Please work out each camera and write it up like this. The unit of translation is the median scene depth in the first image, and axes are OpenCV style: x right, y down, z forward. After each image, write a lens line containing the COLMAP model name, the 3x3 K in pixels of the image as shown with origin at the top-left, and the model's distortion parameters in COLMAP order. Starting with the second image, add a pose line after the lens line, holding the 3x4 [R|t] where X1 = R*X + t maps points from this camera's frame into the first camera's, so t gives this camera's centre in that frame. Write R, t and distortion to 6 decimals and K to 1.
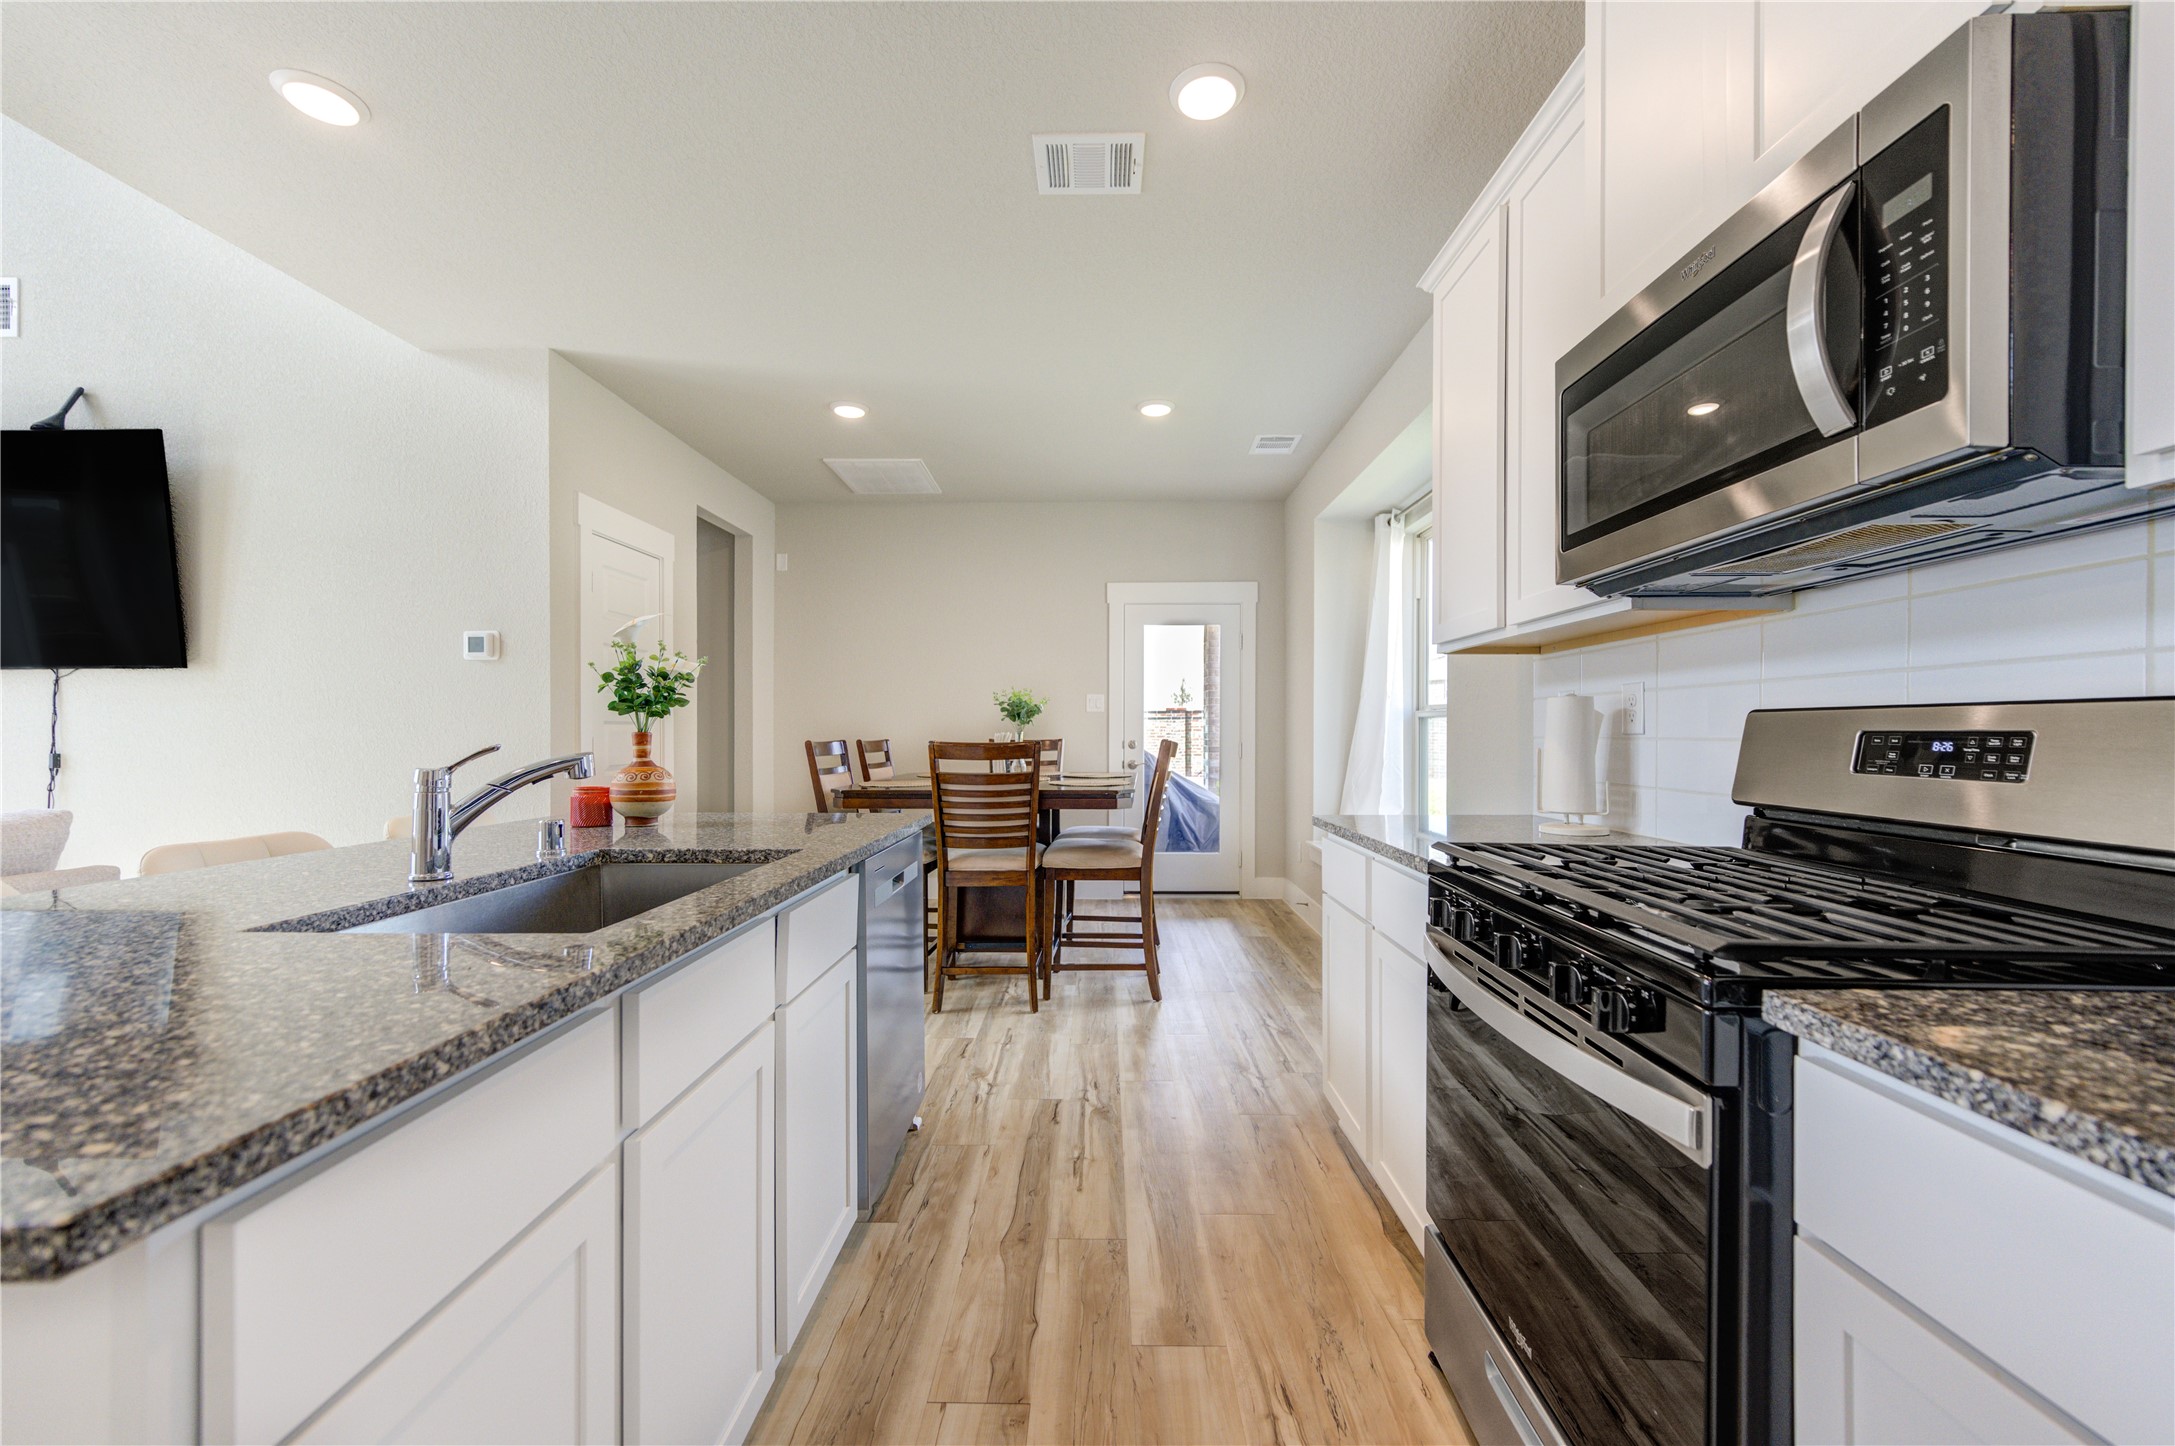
lens RADIAL K [[854.9, 0, 1093.1], [0, 854.9, 731.4], [0, 0, 1]] dist [0.001909, 0.000546]
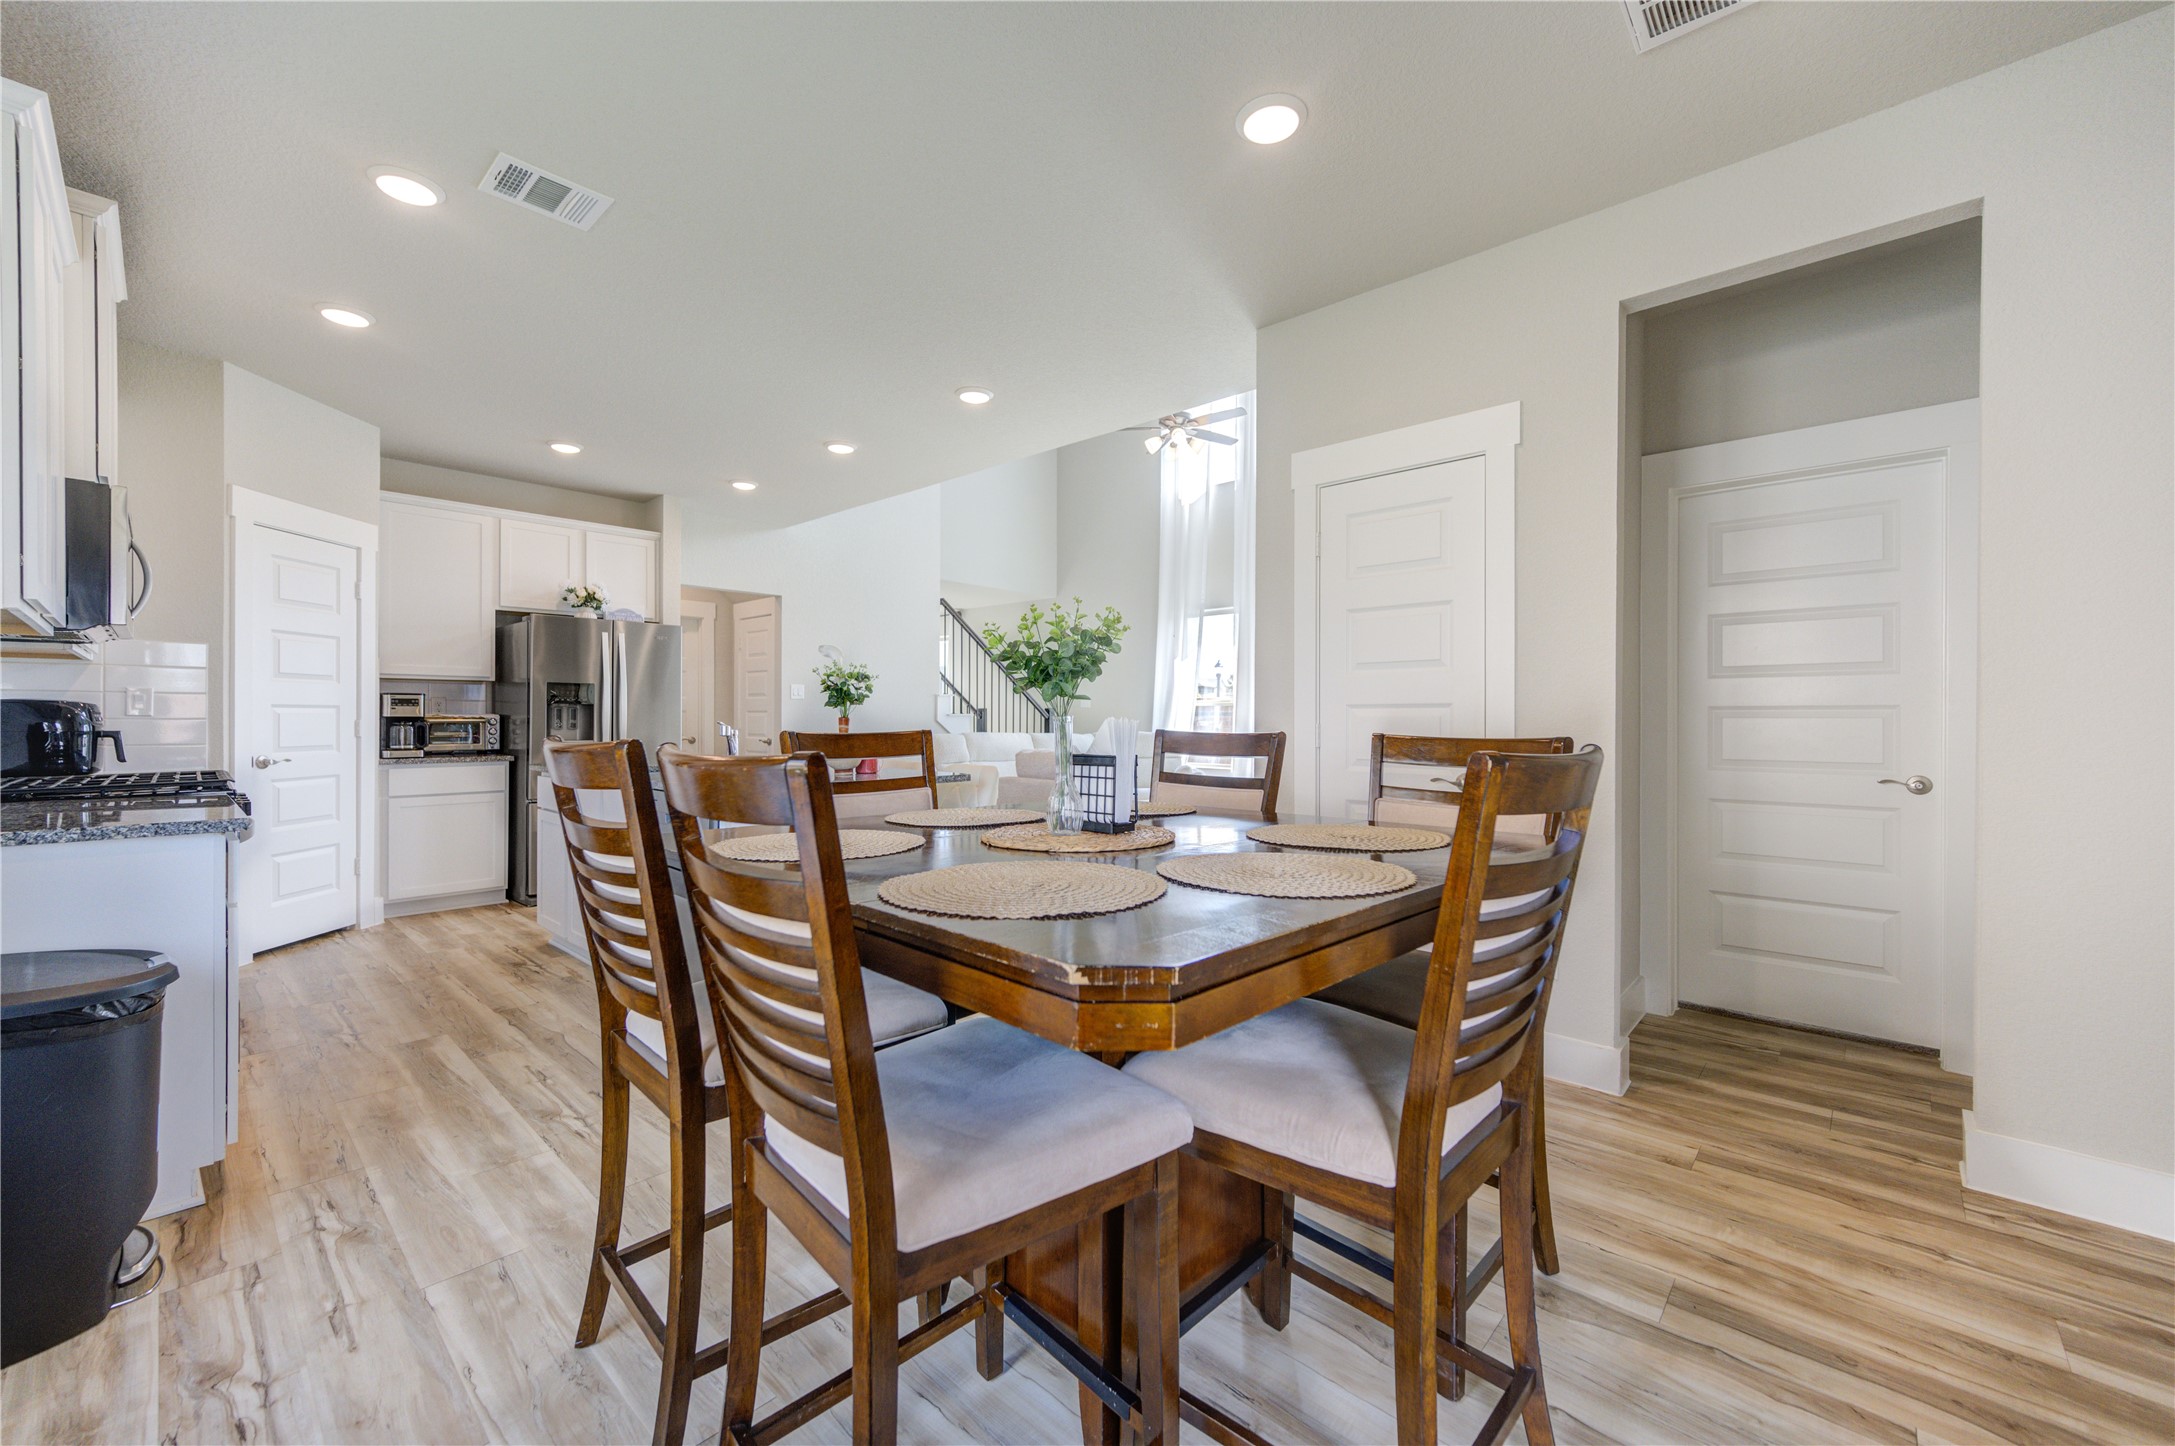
lens RADIAL K [[857.0, 0, 1080.2], [0, 857.0, 717.5], [0, 0, 1]] dist [0.000591, 0.000097]
pose [[-0.673574, -0.002260, -0.739116, 0.371065], [-0.000525, 0.999997, -0.002579, 0.005776], [0.739119, -0.001349, -0.673573, 2.422534]]
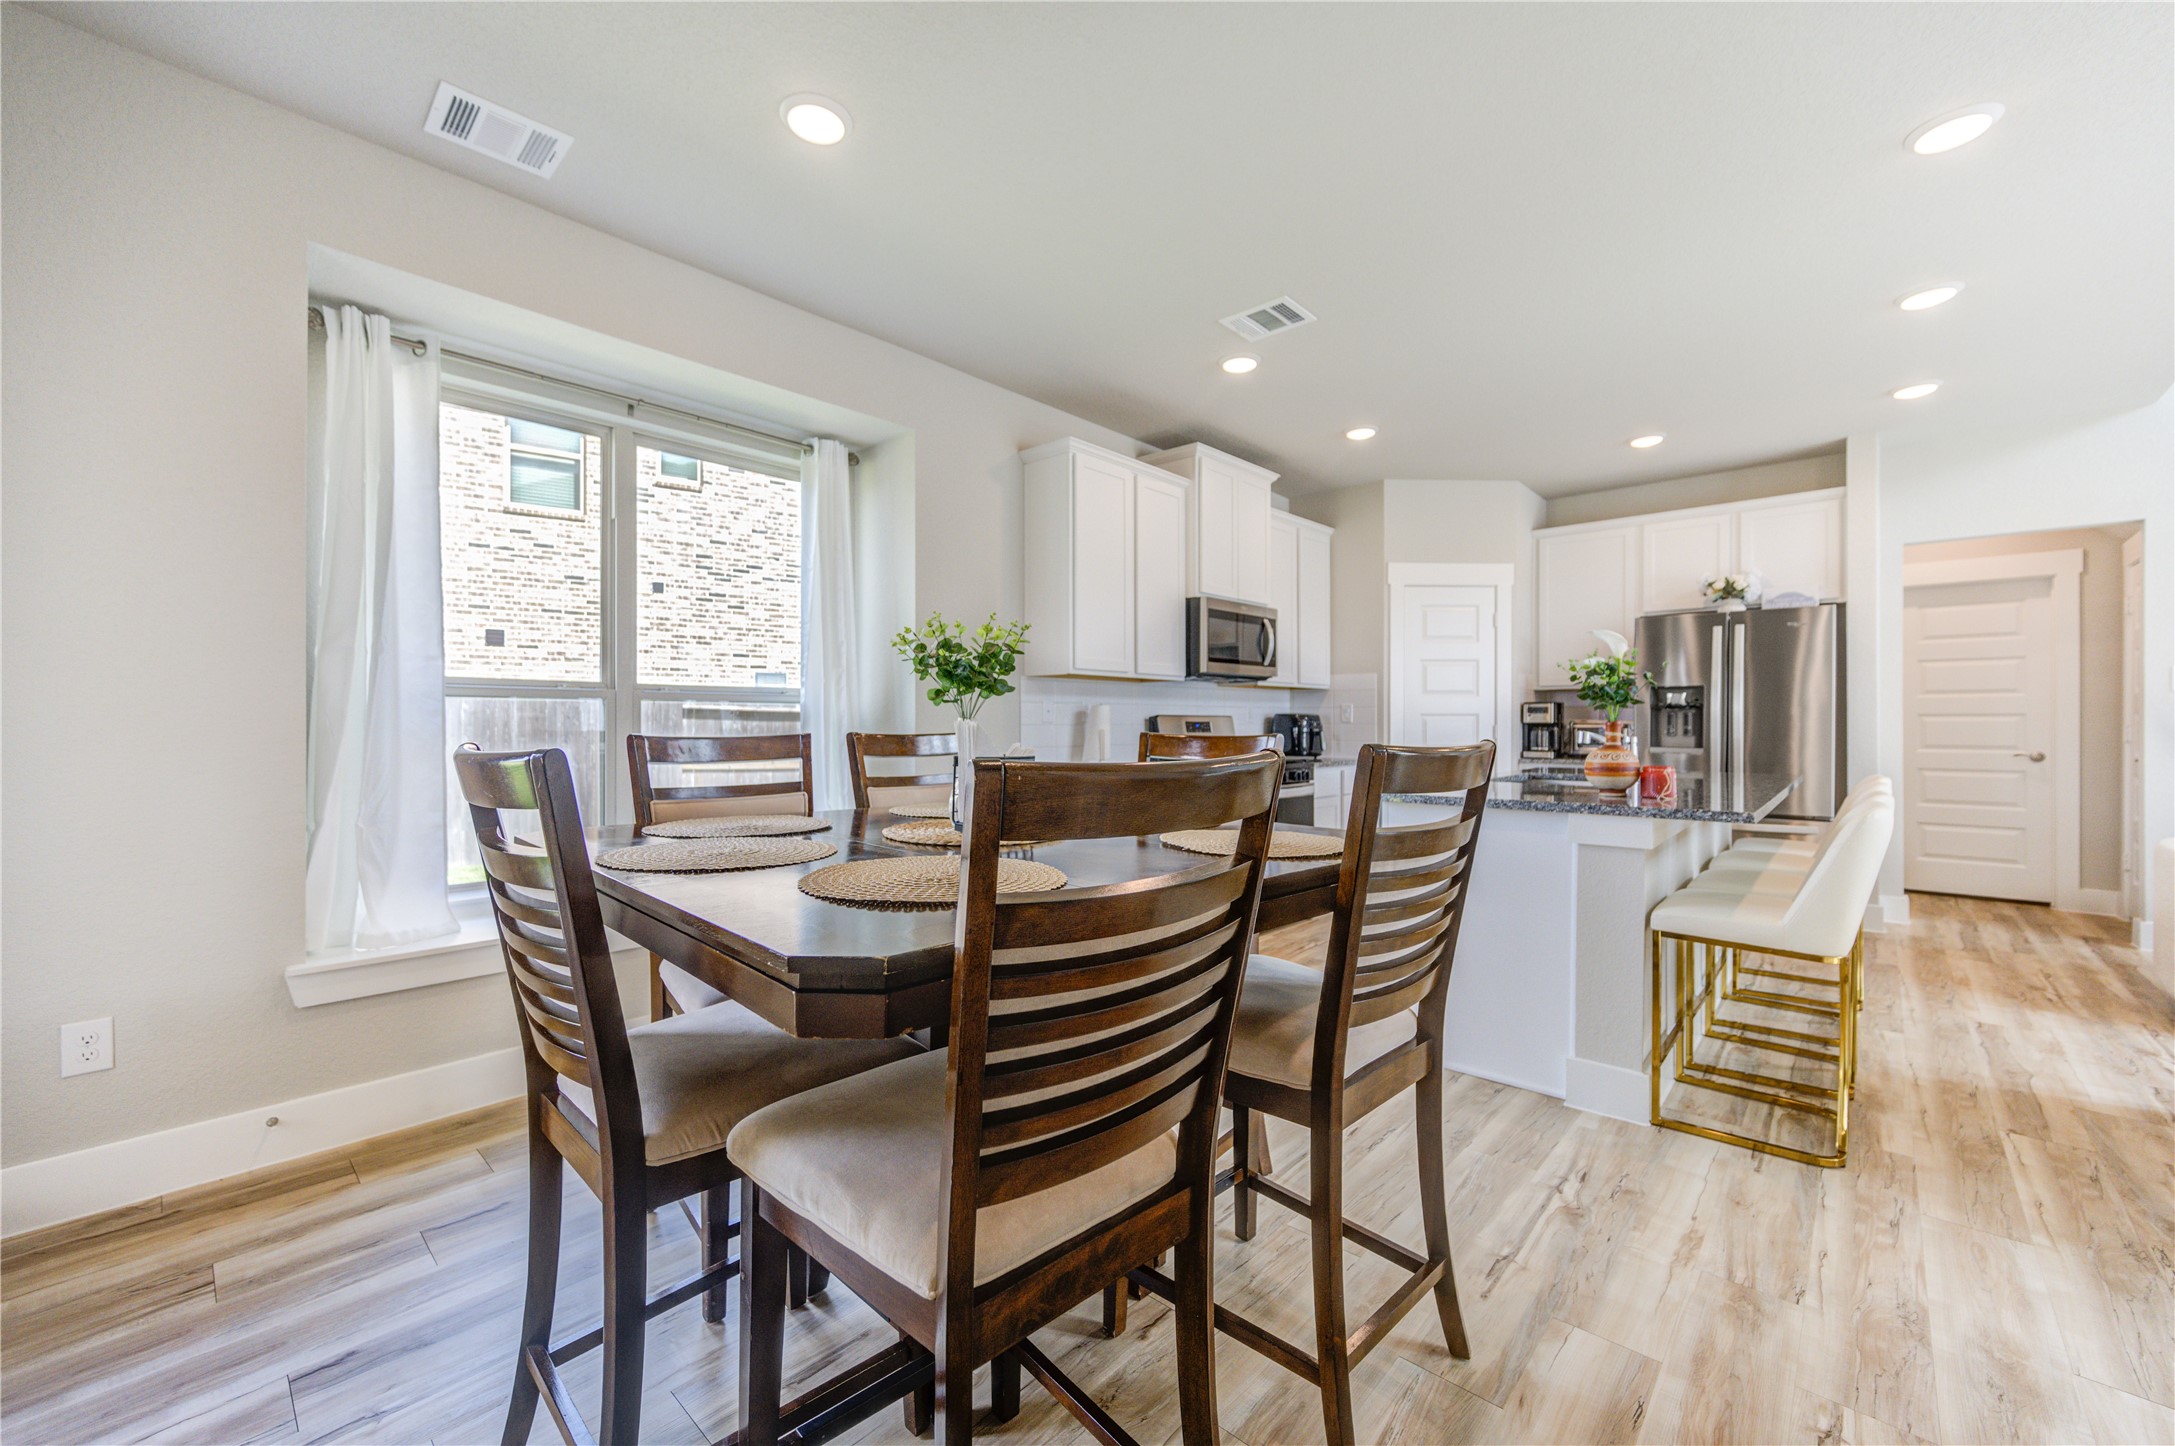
lens RADIAL K [[847.3, 0, 1087.5], [0, 847.3, 723.0], [0, 0, 1]] dist [0.004201, 0.000351]
pose [[-0.742997, -0.000052, 0.669294, -0.782477], [-0.002500, 0.999993, -0.002697, 0.009486], [-0.669290, -0.003677, -0.742992, 2.432990]]
